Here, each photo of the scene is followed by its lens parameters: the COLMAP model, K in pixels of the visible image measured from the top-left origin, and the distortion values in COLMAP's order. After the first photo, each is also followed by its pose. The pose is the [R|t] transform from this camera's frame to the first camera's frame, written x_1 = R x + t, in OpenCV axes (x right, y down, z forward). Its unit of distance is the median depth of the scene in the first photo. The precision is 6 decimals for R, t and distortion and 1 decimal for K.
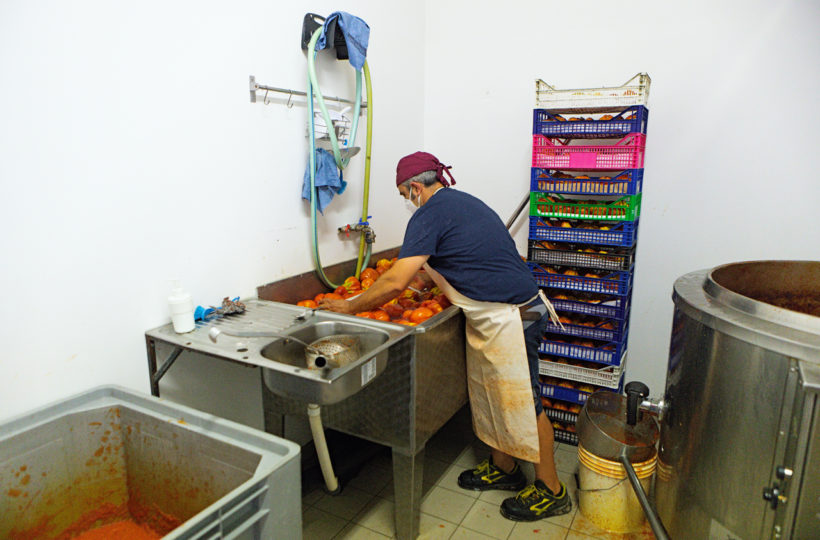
lens RADIAL K [[541.8, 0, 409.0], [0, 541.8, 271.8], [0, 0, 1]] dist [-0.004118, 0.000779]
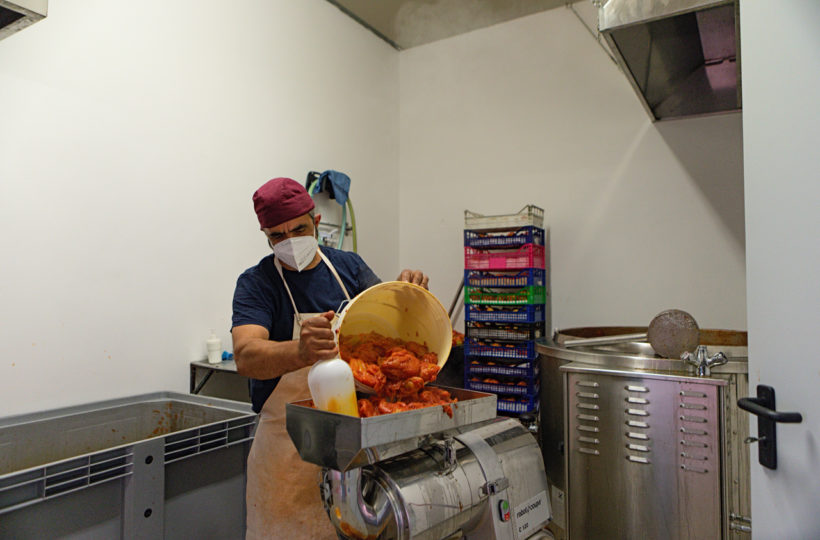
lens RADIAL K [[541.8, 0, 411.1], [0, 541.8, 269.3], [0, 0, 1]] dist [-0.004118, 0.000779]
pose [[0.998848, -0.005358, -0.047686, 0.165134], [-0.006357, 0.970217, -0.242155, 0.161055], [0.047564, 0.242179, 0.969065, -0.402199]]
